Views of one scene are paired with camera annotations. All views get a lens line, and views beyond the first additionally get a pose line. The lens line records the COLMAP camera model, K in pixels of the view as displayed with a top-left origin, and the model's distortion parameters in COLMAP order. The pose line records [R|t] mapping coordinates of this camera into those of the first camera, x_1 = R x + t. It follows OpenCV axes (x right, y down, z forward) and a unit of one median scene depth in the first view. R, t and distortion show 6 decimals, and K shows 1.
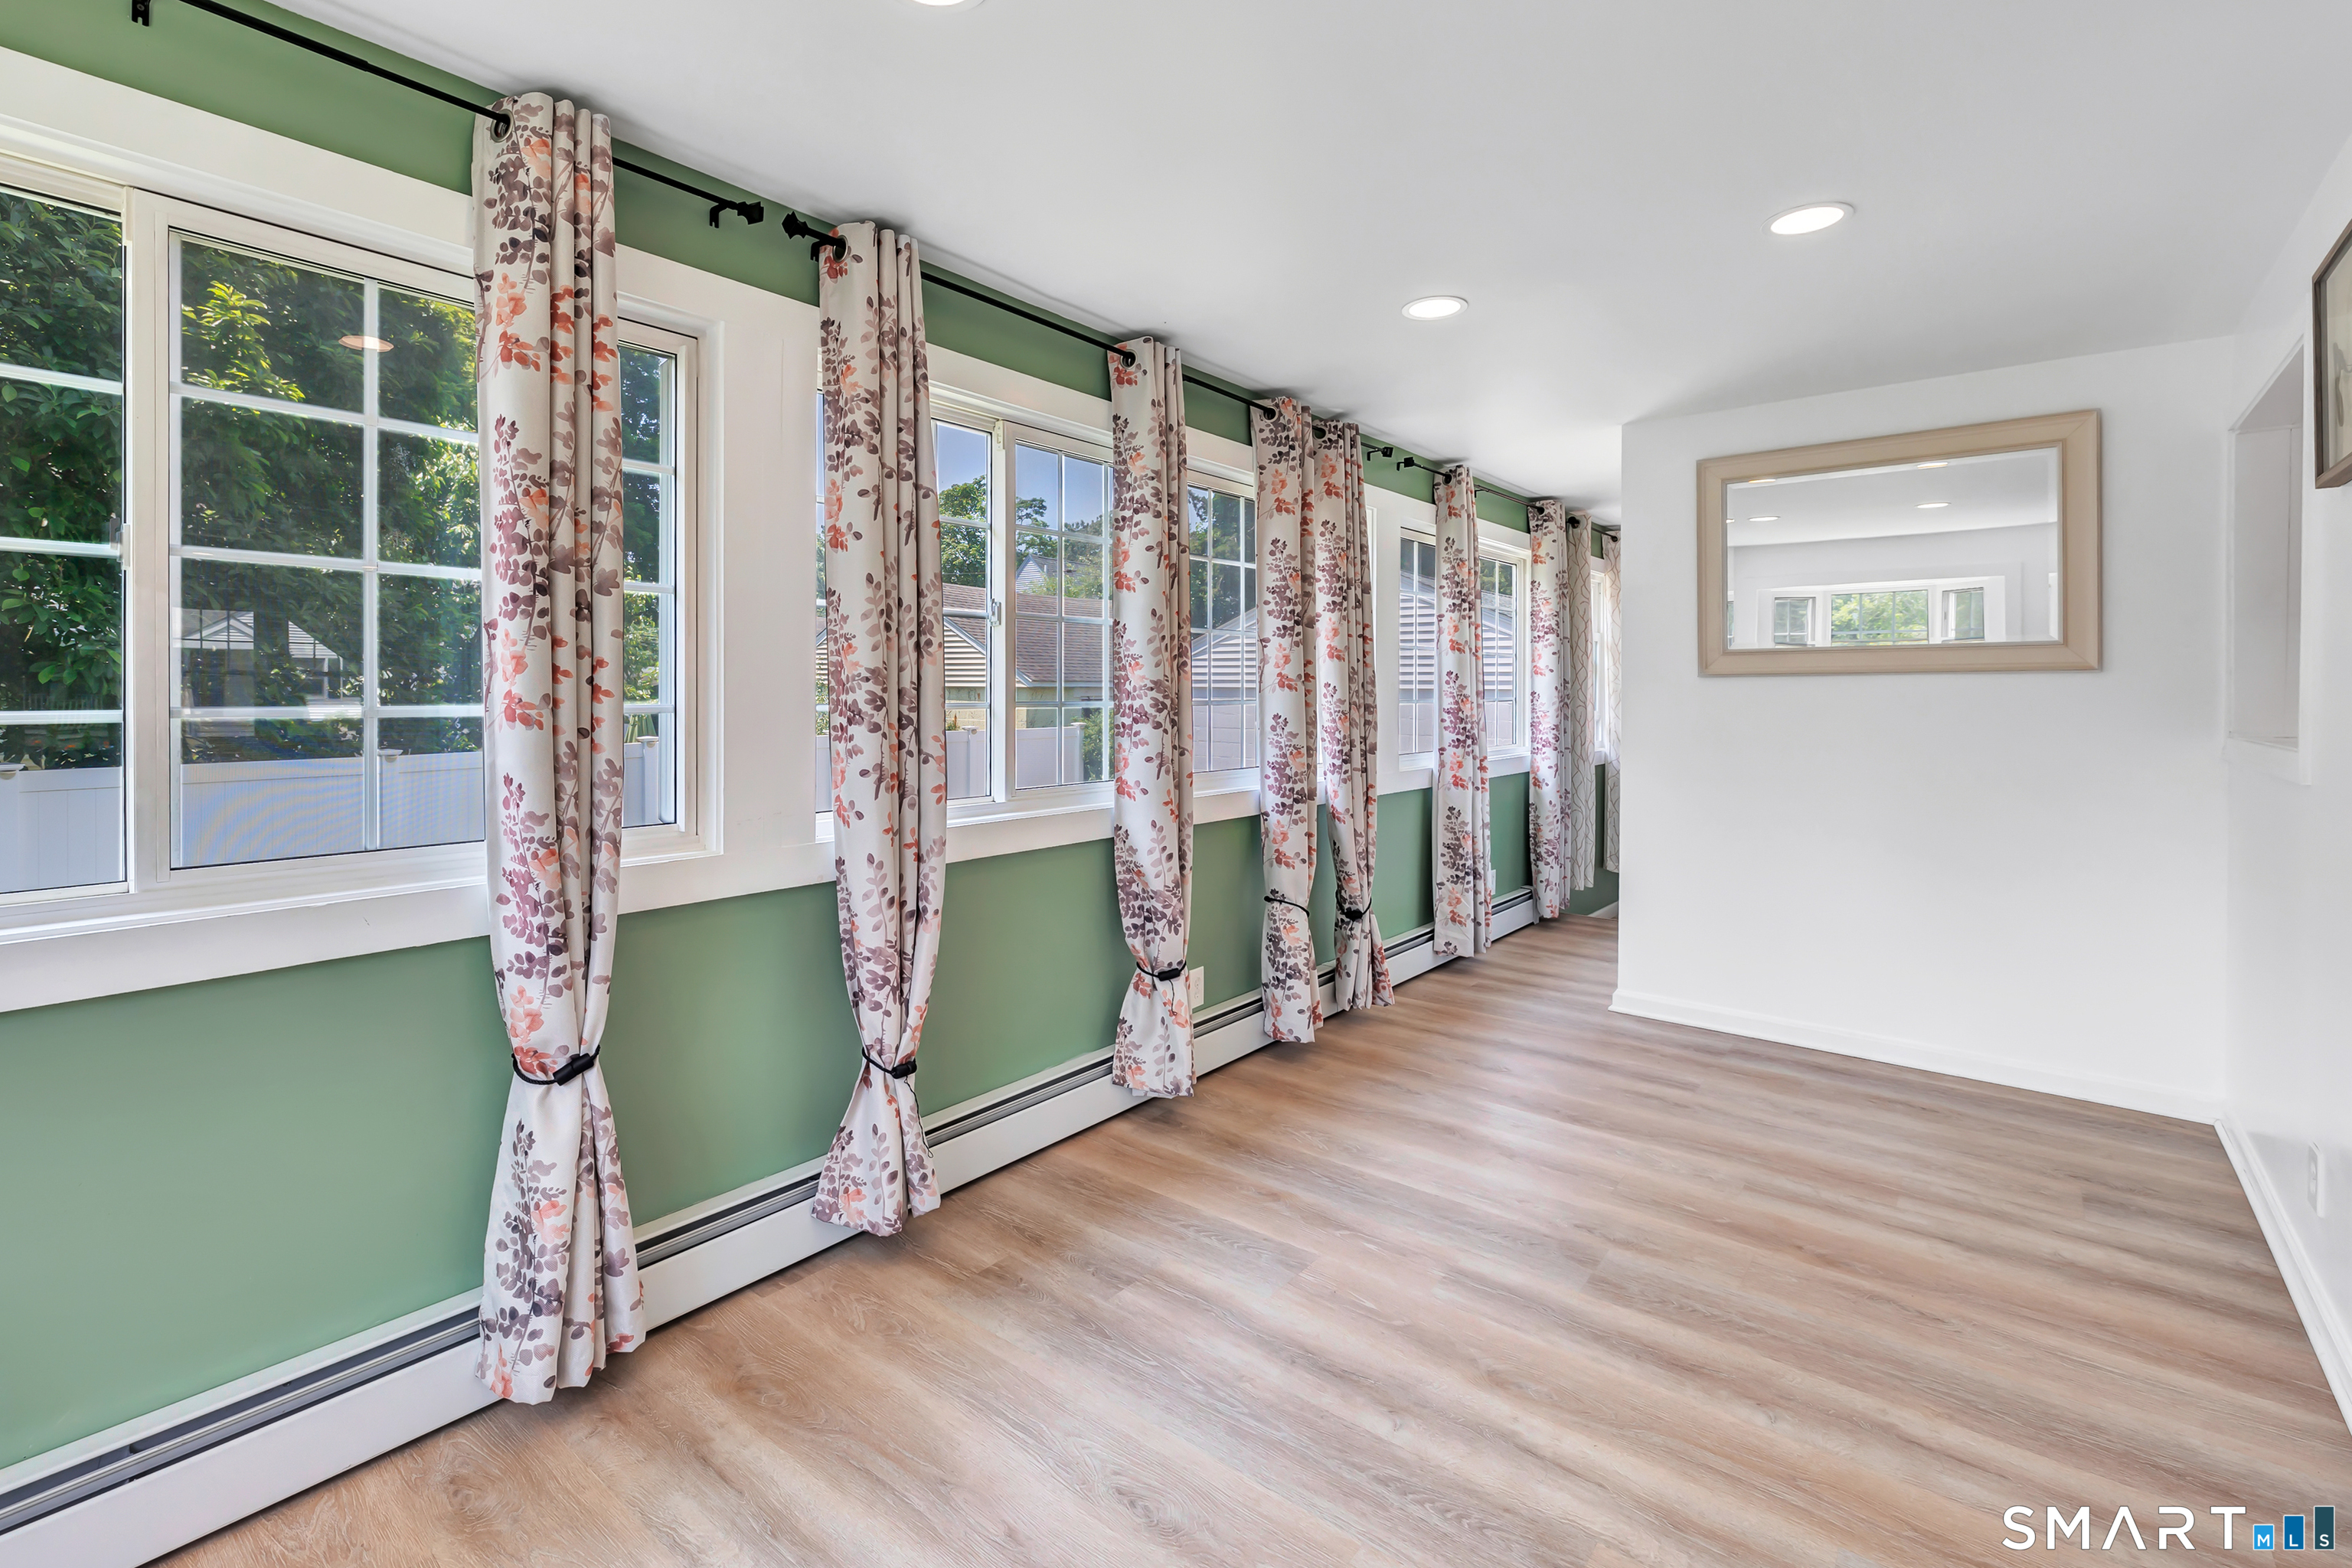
lens RADIAL K [[1001.1, 0, 1120.7], [0, 1001.1, 720.9], [0, 0, 1]] dist [-0.019901, -0.000136]
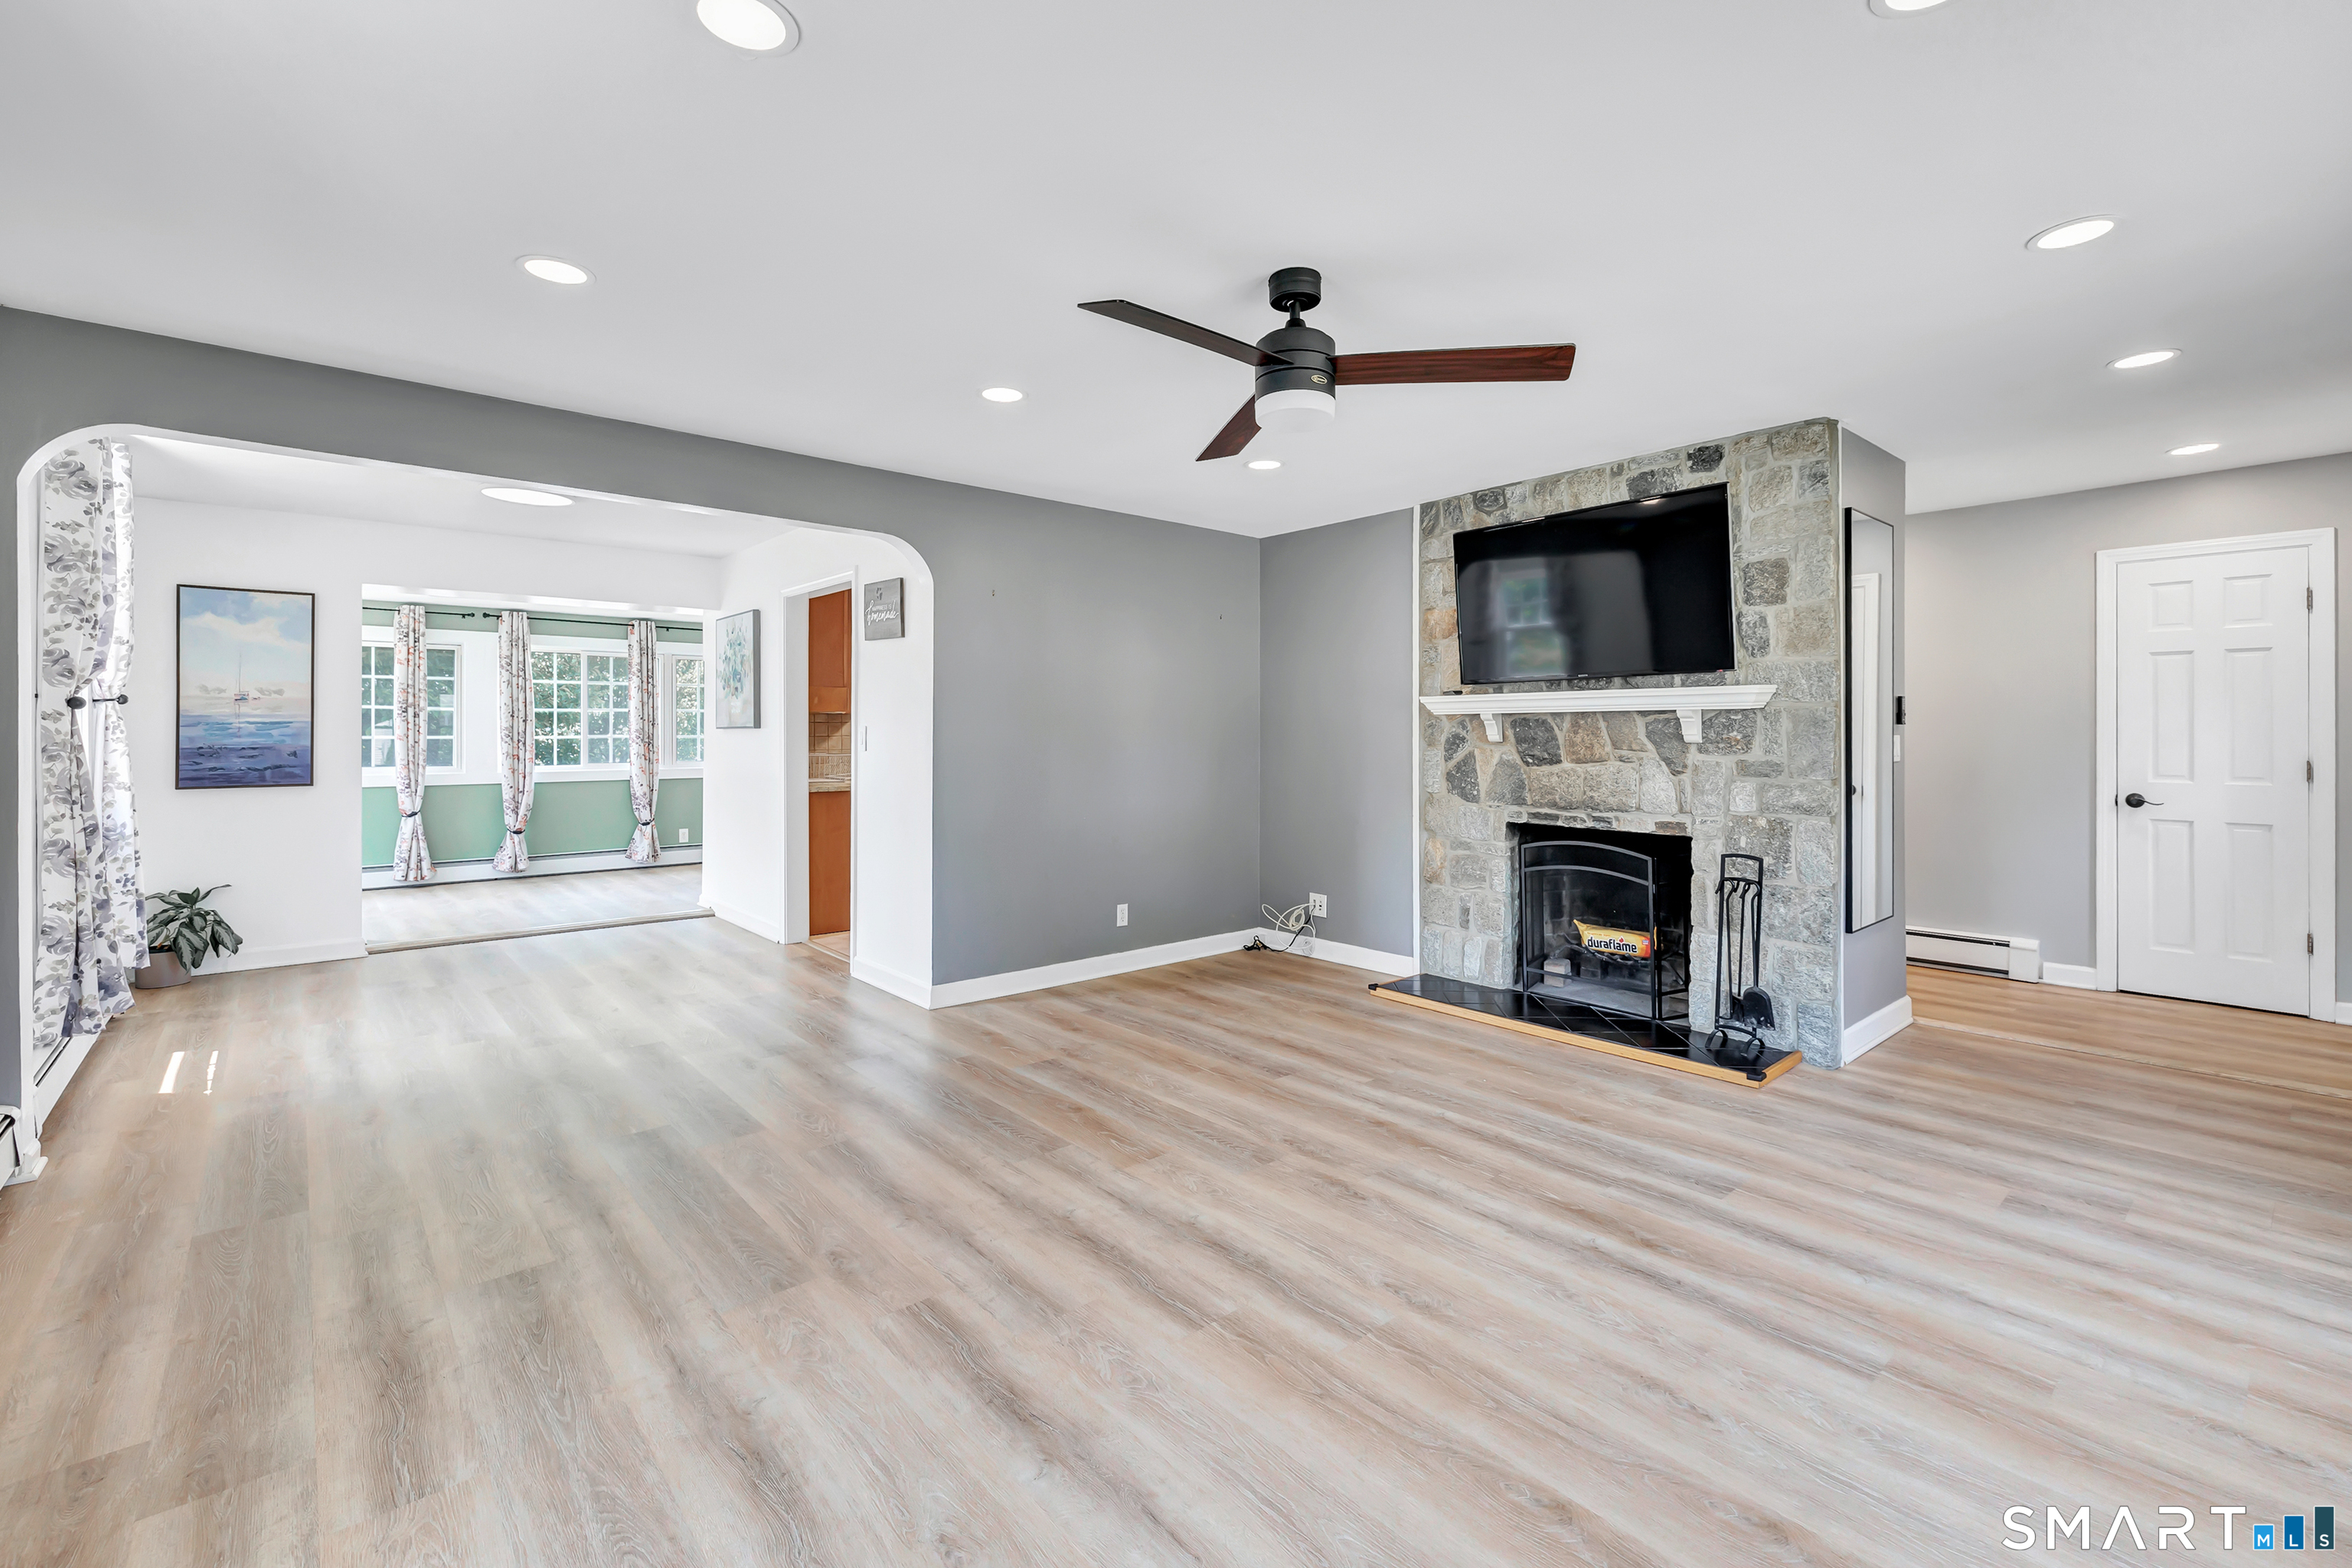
lens RADIAL K [[1087.7, 0, 1241.9], [0, 1087.7, 739.0], [0, 0, 1]] dist [0.003073, -0.001481]
pose [[0.987663, 0.000899, -0.156593, 3.114620], [-0.002259, 0.999961, -0.008506, 0.025735], [0.156579, 0.008755, 0.987627, -2.617081]]
